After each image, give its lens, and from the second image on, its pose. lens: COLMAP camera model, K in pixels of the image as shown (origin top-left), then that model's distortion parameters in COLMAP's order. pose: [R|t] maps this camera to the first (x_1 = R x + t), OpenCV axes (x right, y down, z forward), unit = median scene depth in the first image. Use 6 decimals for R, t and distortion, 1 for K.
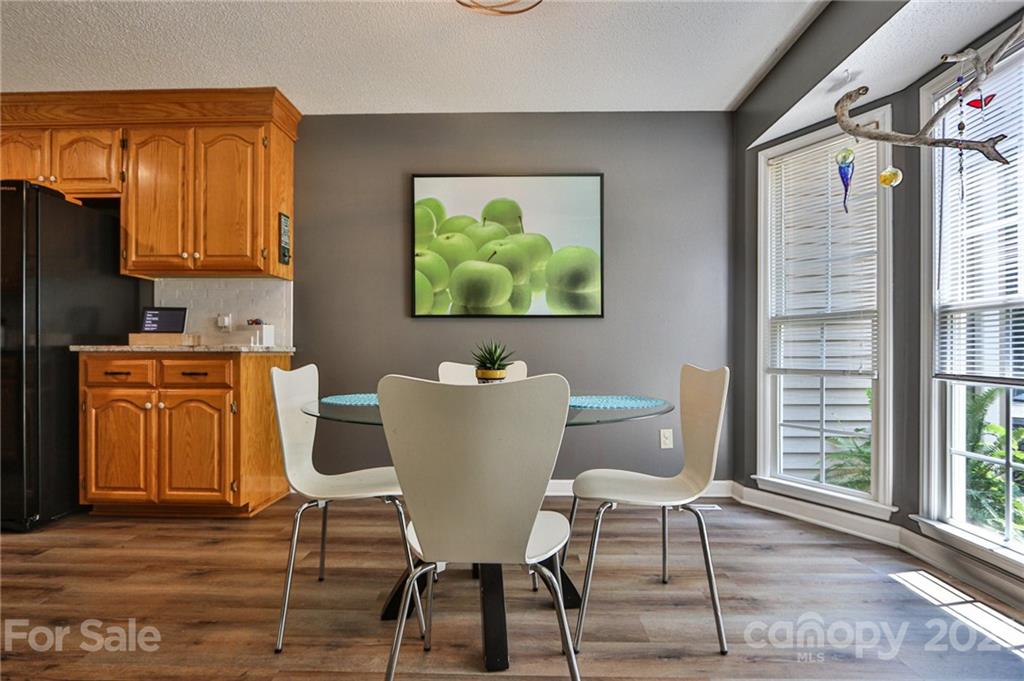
lens RADIAL K [[526.4, 0, 511.0], [0, 526.4, 356.7], [0, 0, 1]] dist [-0.013337, 0.000751]
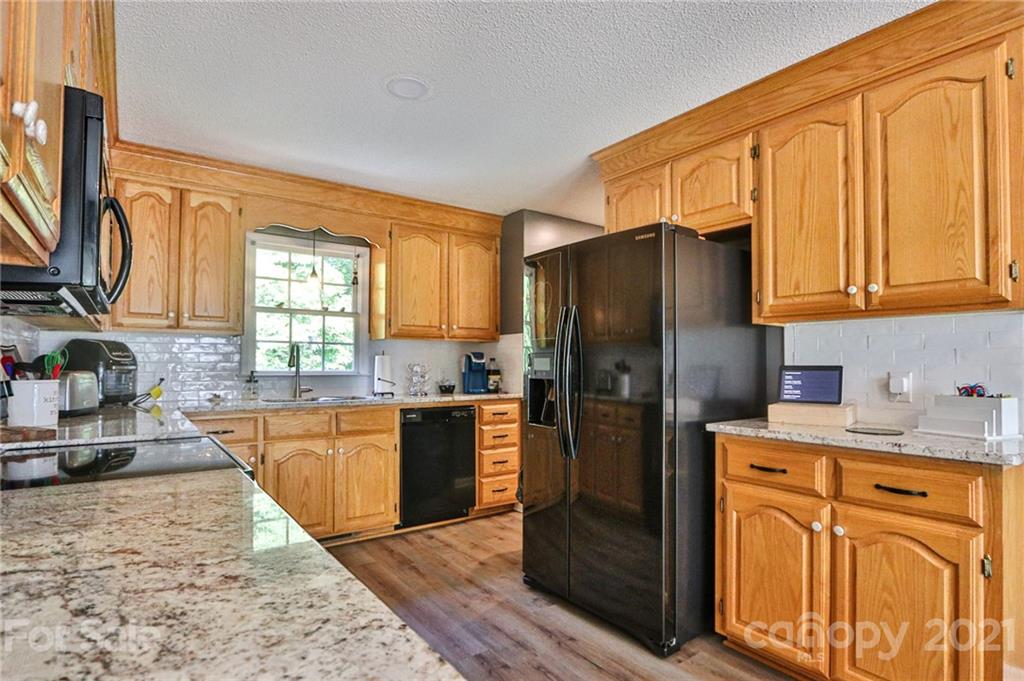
lens RADIAL K [[526.4, 0, 511.0], [0, 526.4, 356.7], [0, 0, 1]] dist [-0.013337, 0.000751]
pose [[0.616029, -0.012851, -0.787619, -0.369404], [-0.007264, 0.999732, -0.021993, -0.092216], [0.787690, 0.019269, 0.615771, 0.260481]]
